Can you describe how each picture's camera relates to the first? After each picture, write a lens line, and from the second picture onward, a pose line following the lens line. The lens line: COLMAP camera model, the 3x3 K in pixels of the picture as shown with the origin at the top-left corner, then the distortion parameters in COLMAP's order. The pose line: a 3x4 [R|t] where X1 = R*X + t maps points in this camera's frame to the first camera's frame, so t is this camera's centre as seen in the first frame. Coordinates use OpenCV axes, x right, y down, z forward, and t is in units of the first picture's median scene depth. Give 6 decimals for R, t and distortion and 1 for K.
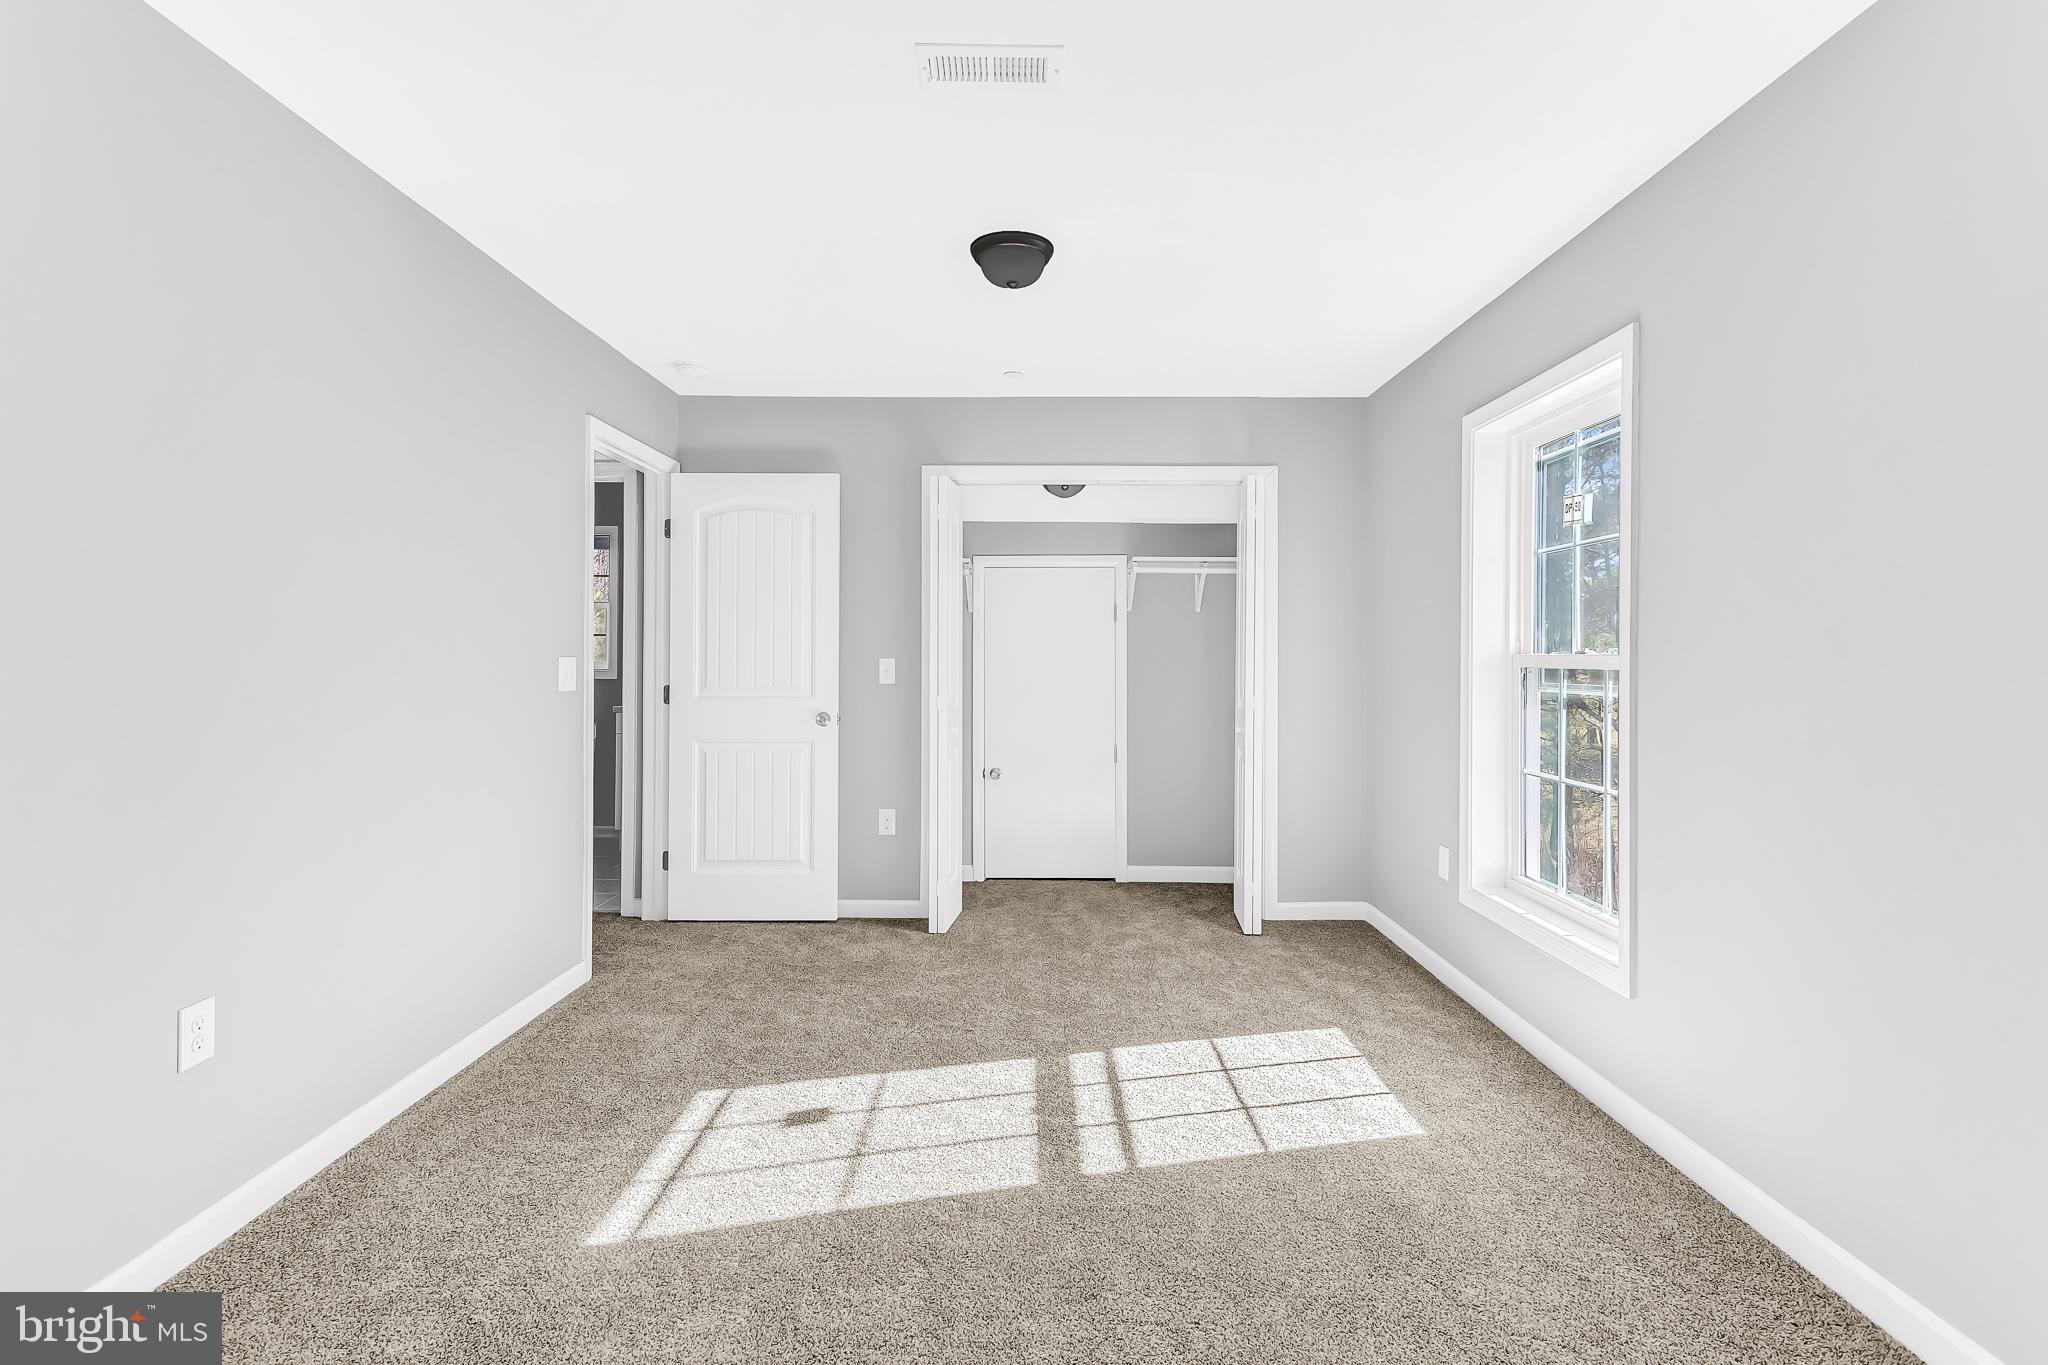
lens RADIAL K [[971.3, 0, 1022.3], [0, 971.3, 673.0], [0, 0, 1]] dist [0.015021, 0.013802]
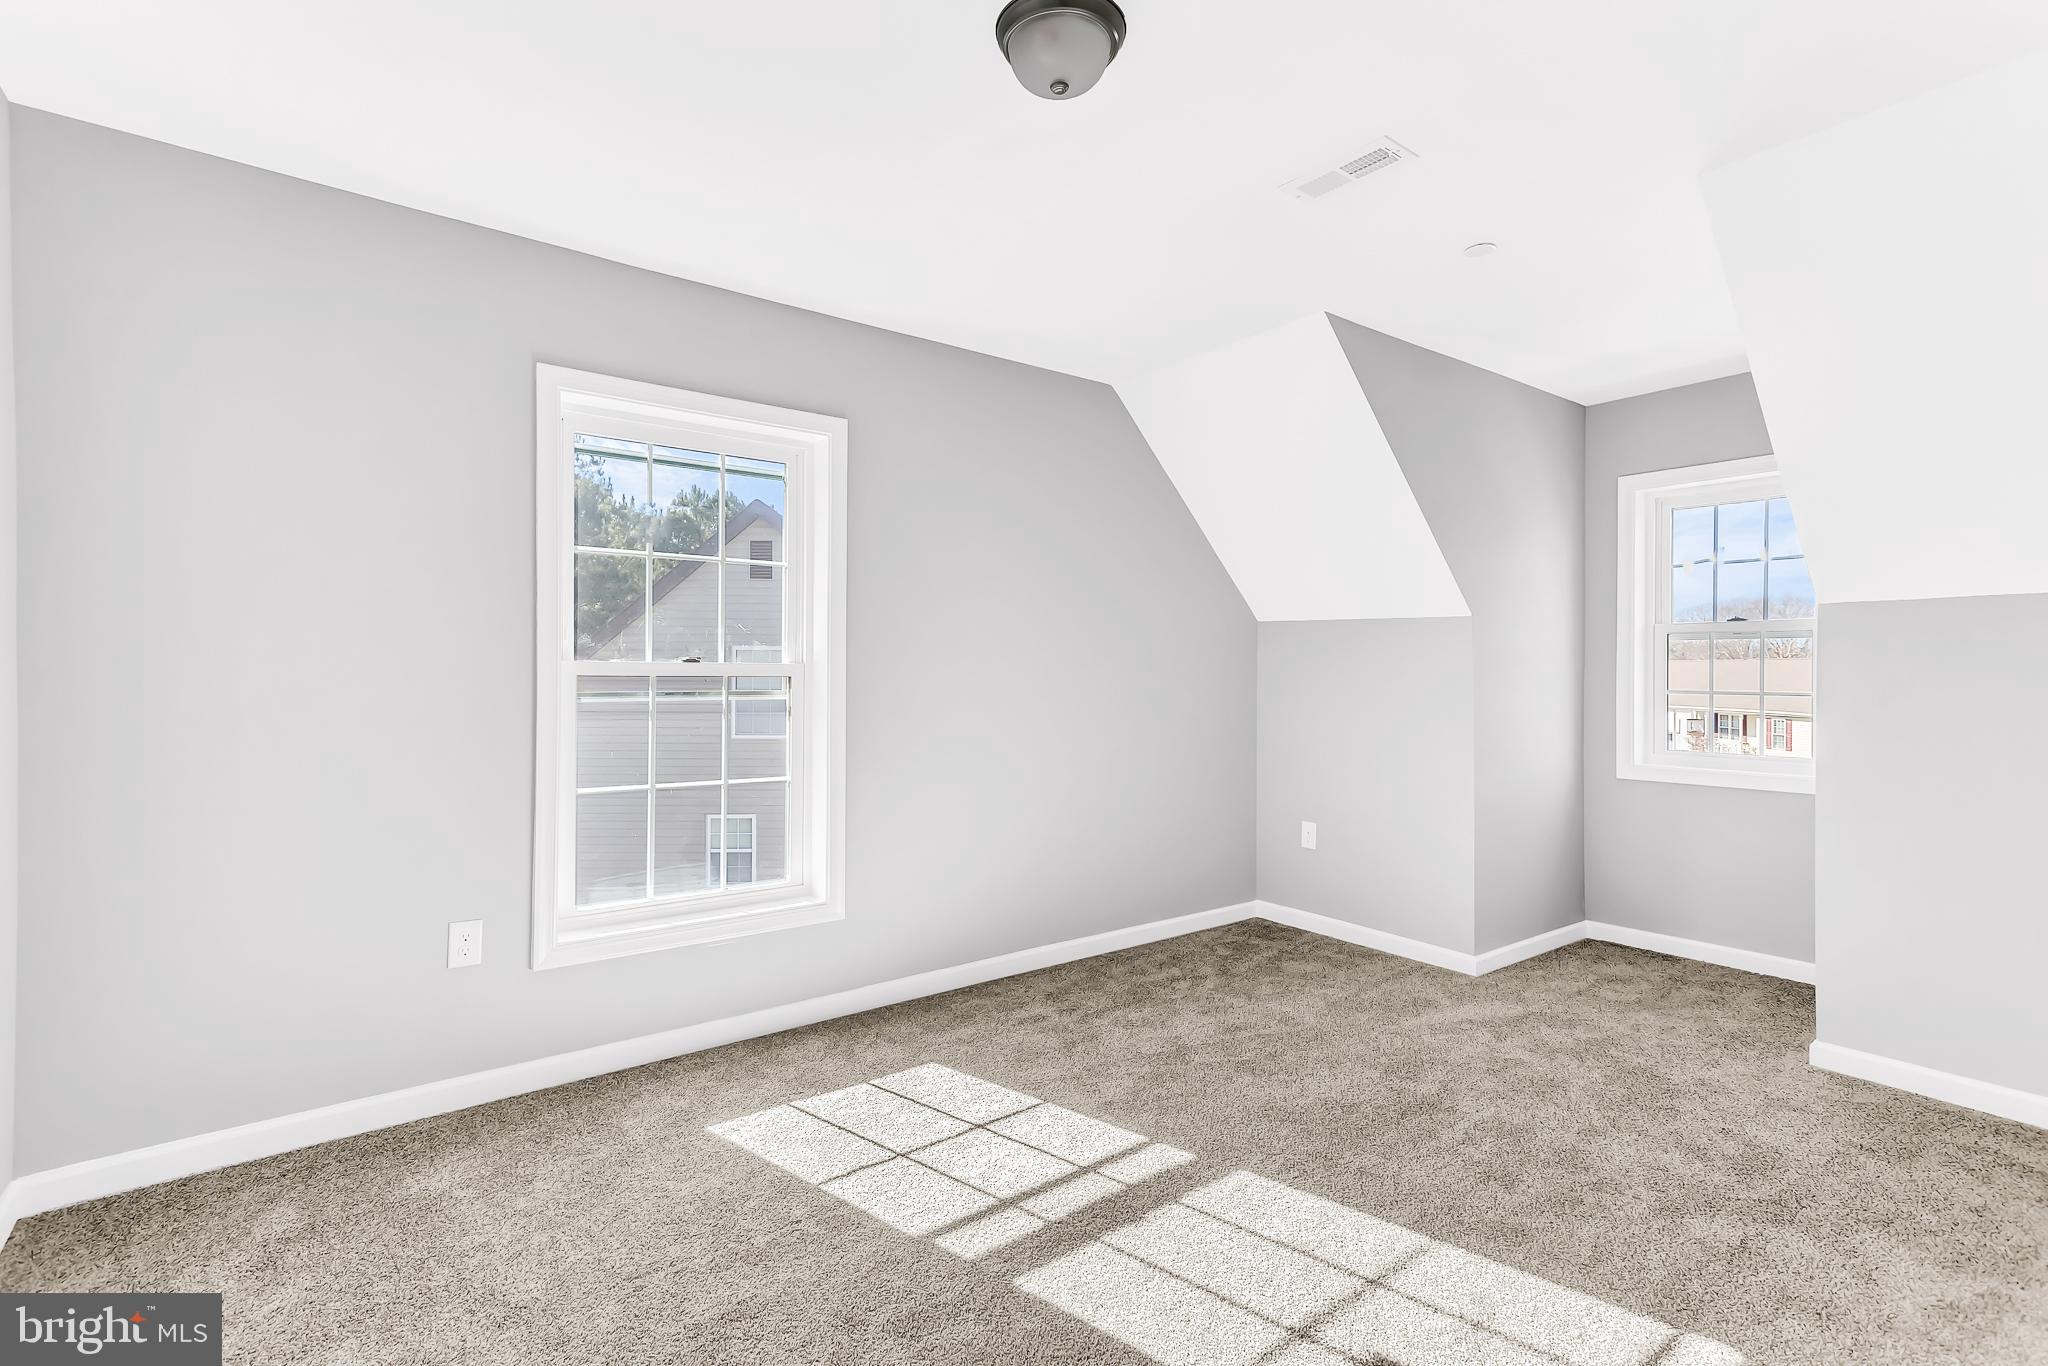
lens RADIAL K [[971.3, 0, 1022.3], [0, 971.3, 673.5], [0, 0, 1]] dist [0.015021, 0.013802]
pose [[-0.619810, -0.006754, 0.784723, -0.563761], [0.000531, 0.999959, 0.009026, -0.018186], [-0.784752, 0.006011, -0.619781, 1.566365]]
